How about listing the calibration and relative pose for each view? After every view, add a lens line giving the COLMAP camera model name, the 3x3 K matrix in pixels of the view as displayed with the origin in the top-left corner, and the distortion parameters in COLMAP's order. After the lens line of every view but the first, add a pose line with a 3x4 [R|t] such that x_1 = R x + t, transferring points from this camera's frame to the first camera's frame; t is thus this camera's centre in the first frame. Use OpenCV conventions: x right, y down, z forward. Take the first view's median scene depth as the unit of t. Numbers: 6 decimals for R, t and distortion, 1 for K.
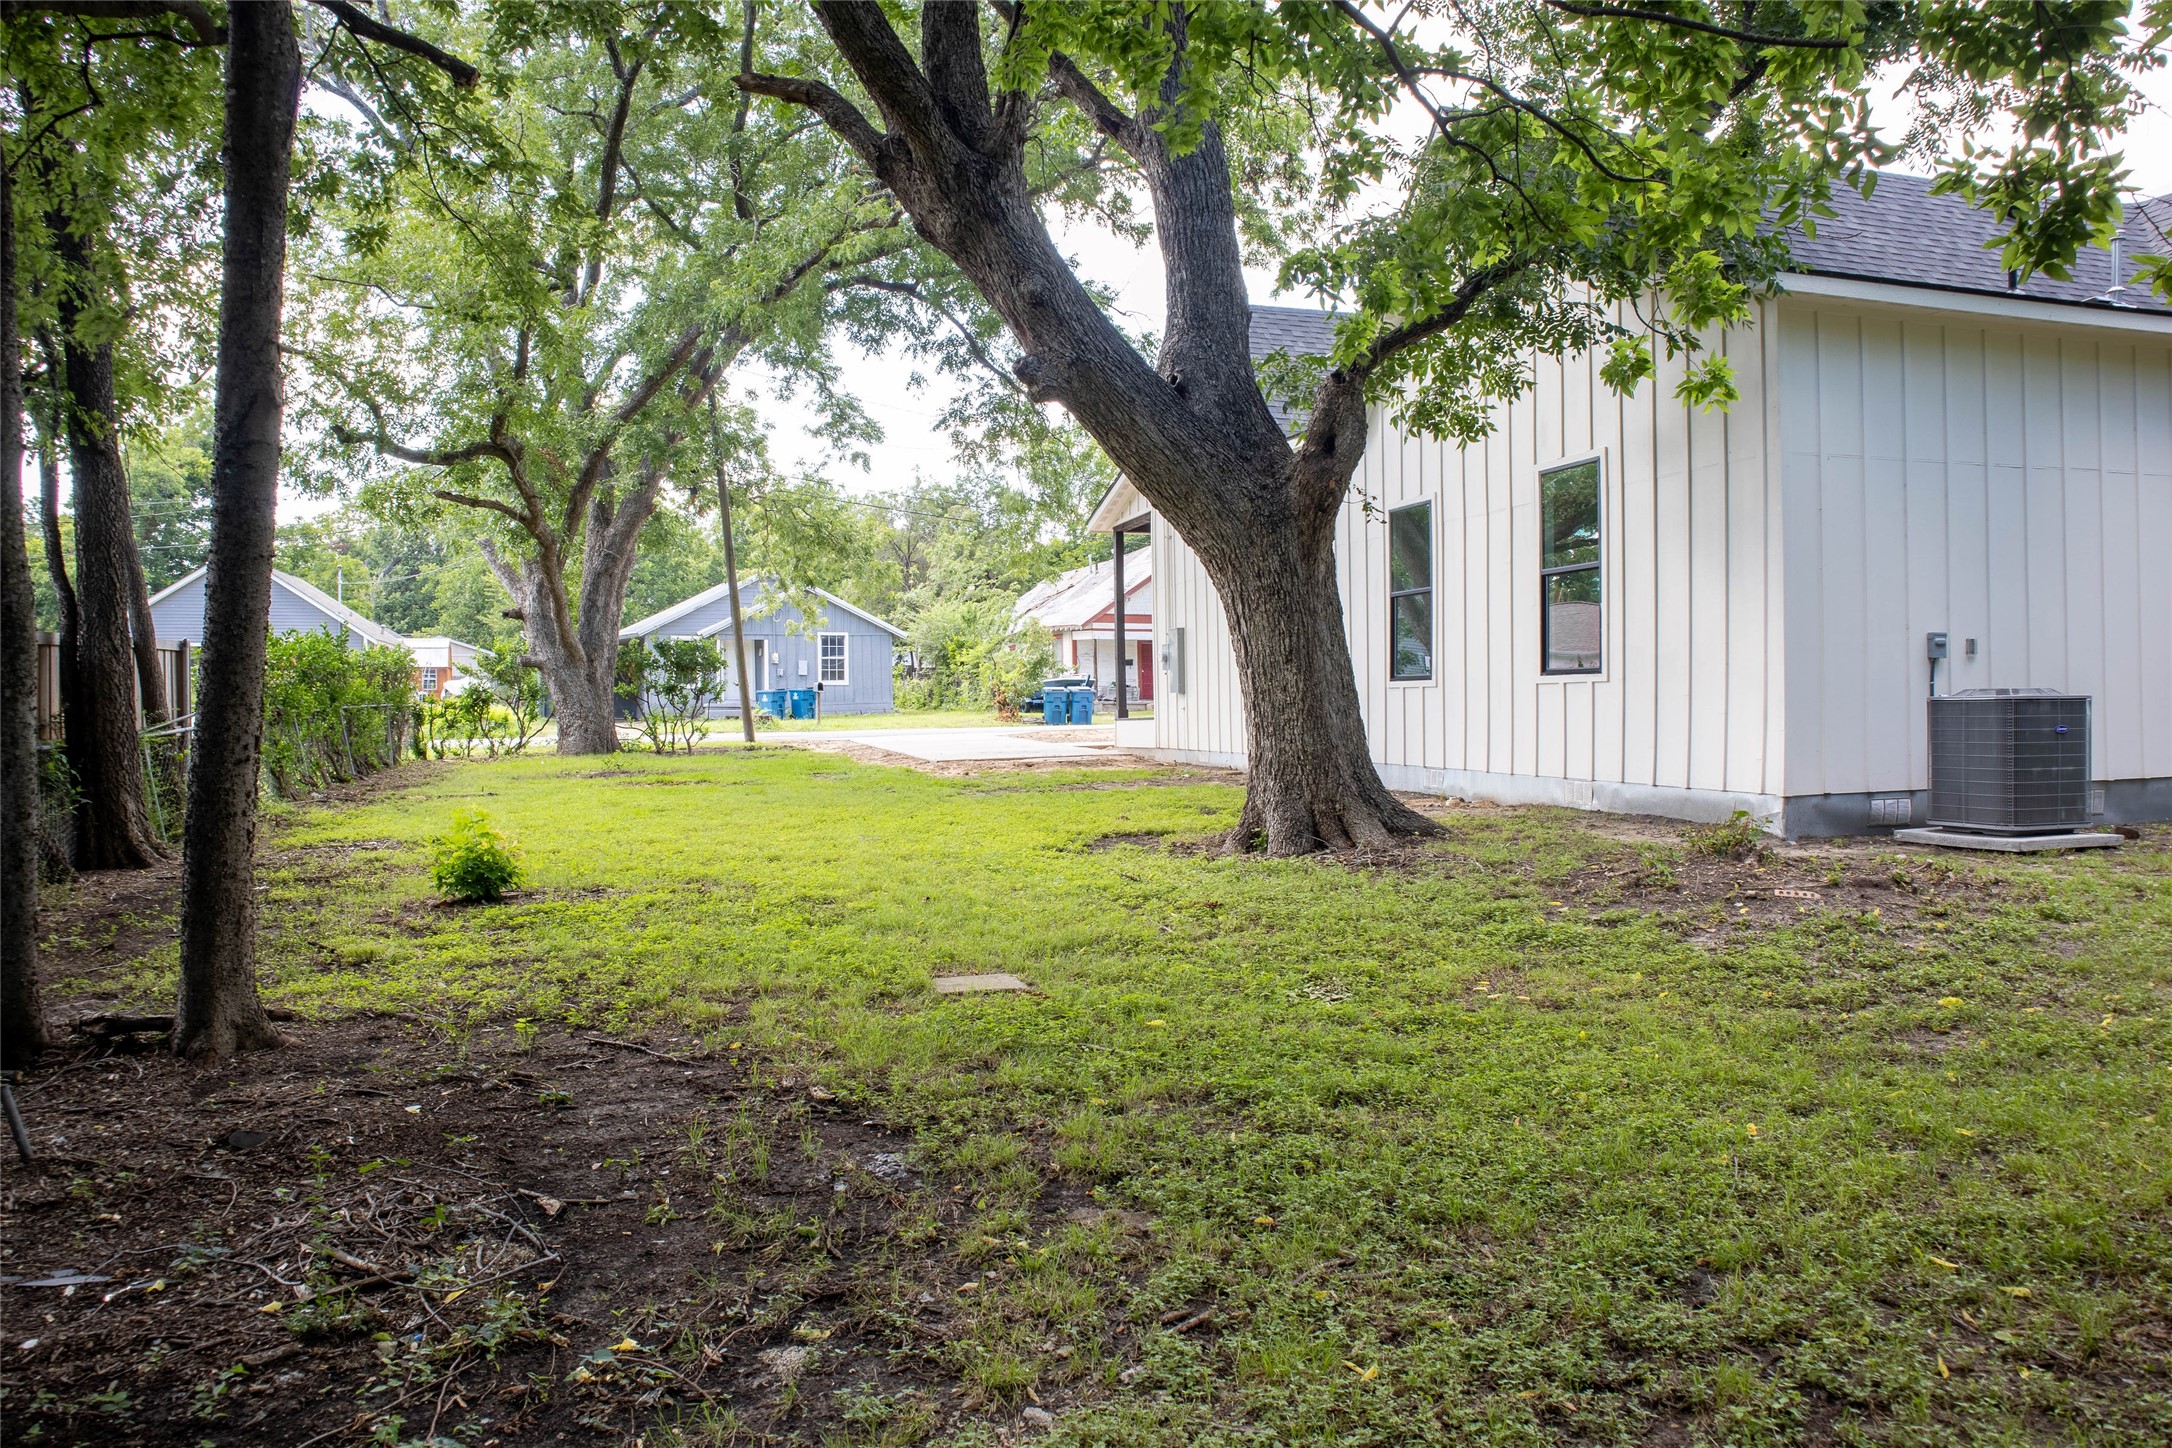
lens RADIAL K [[1507.6, 0, 1099.8], [0, 1507.6, 712.8], [0, 0, 1]] dist [-0.124286, 0.073601]
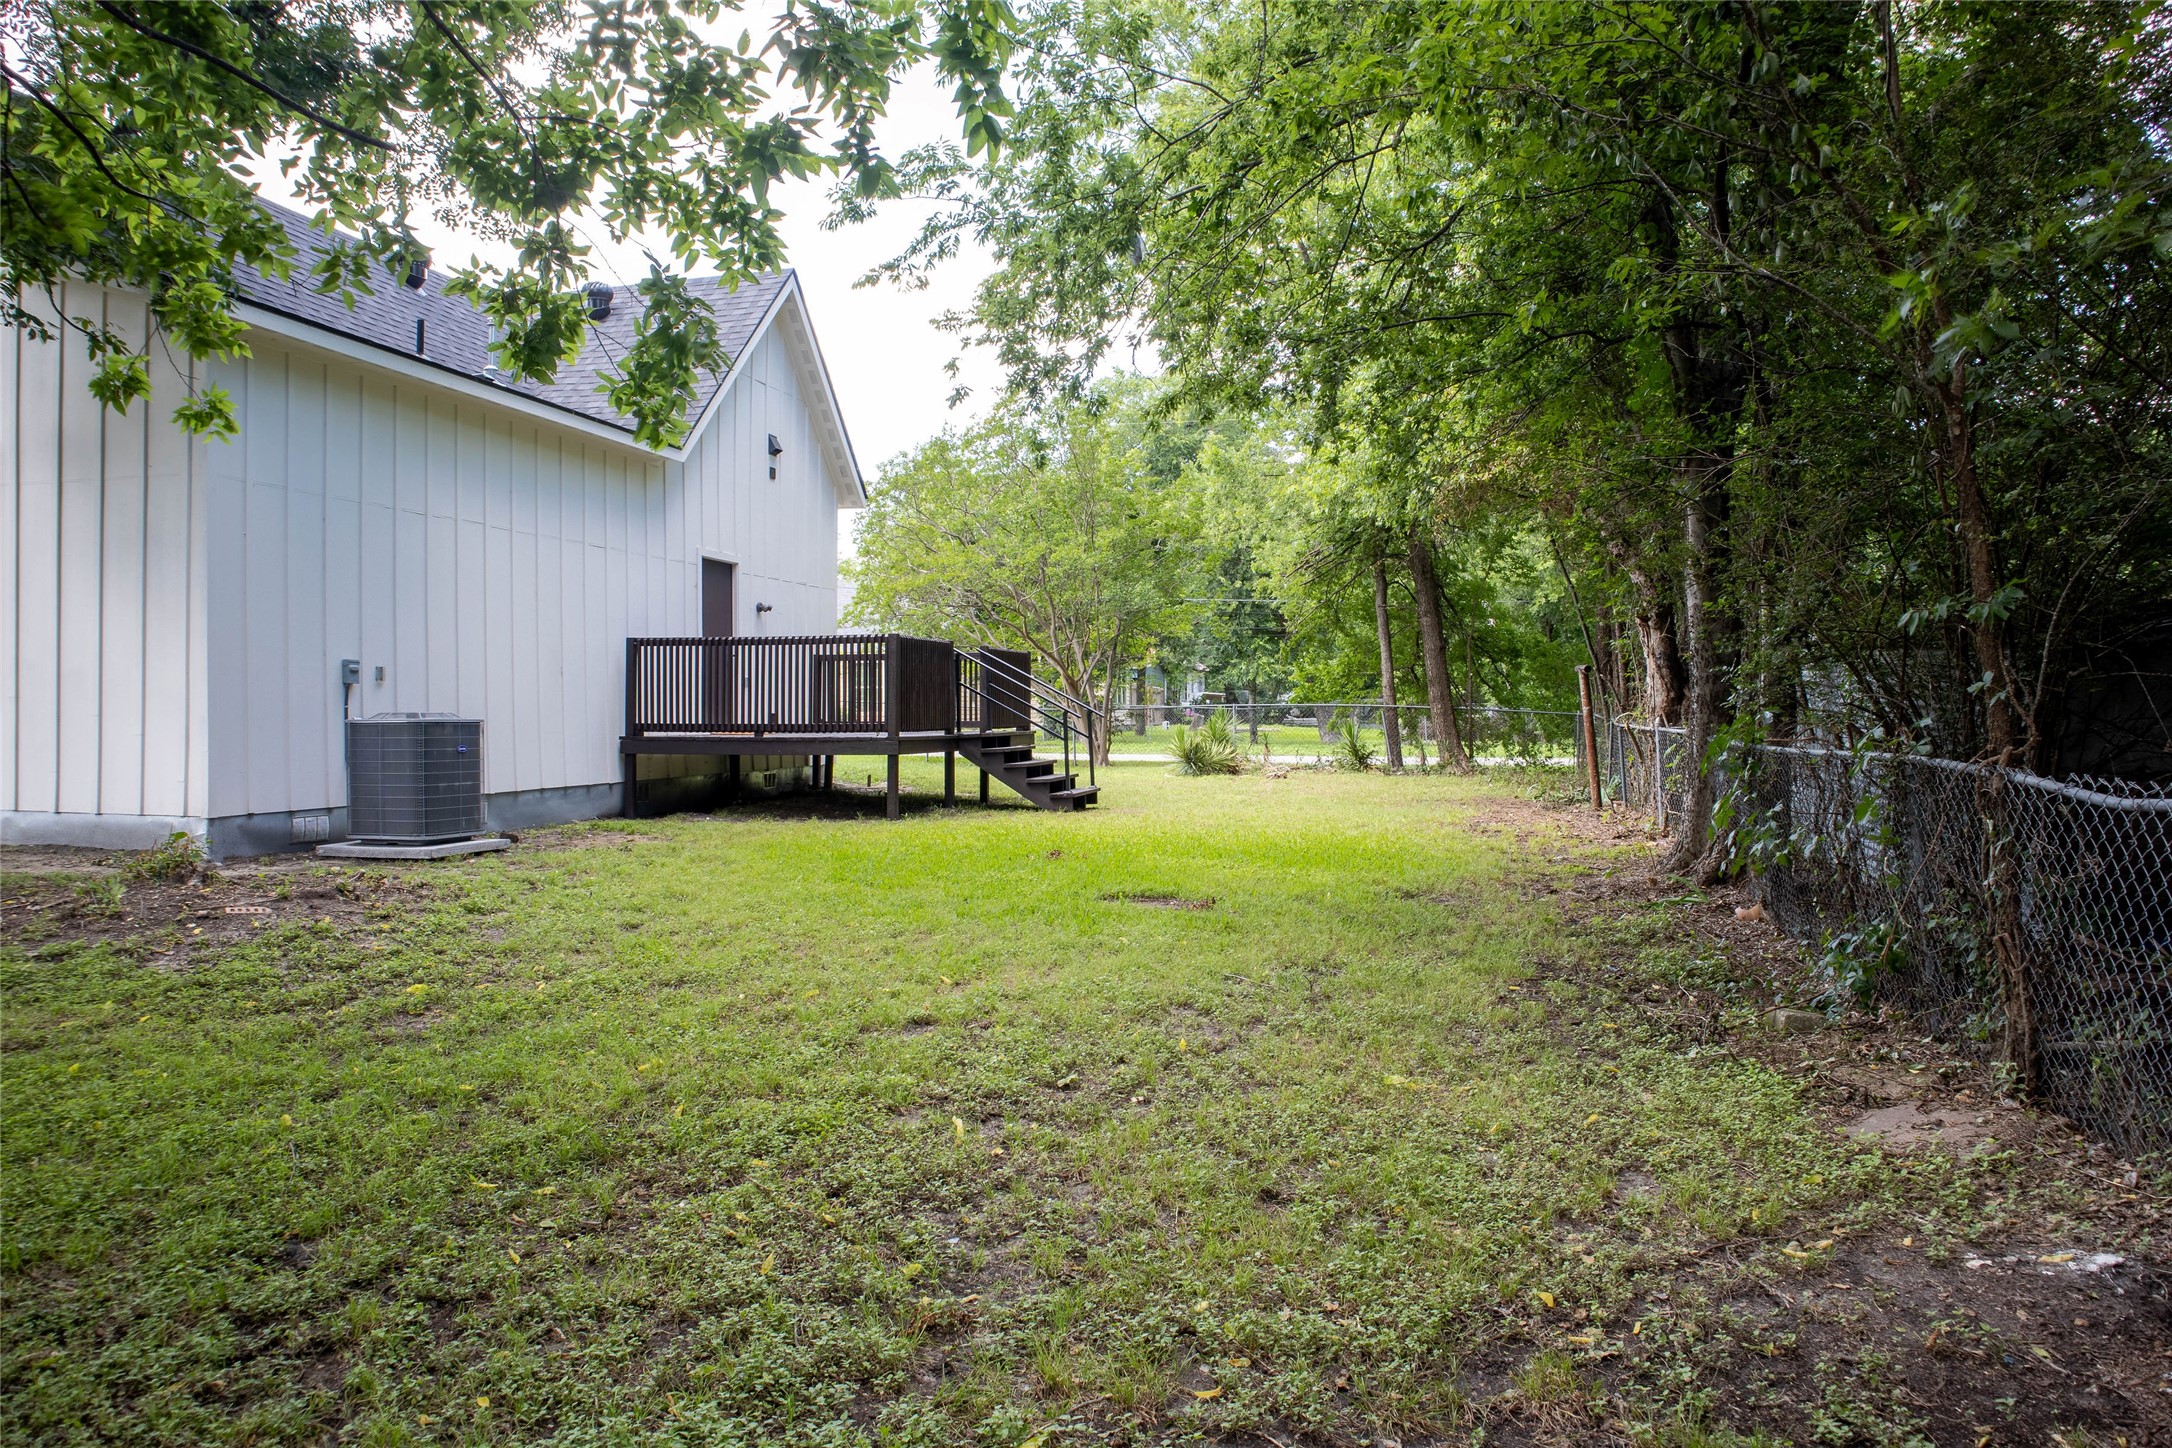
lens RADIAL K [[1507.6, 0, 1073.7], [0, 1507.6, 722.4], [0, 0, 1]] dist [-0.124286, 0.073601]
pose [[0.527870, 0.006453, 0.849301, -0.098276], [0.001198, 0.999964, -0.008342, 0.000861], [-0.849324, 0.005421, 0.527843, -0.035733]]
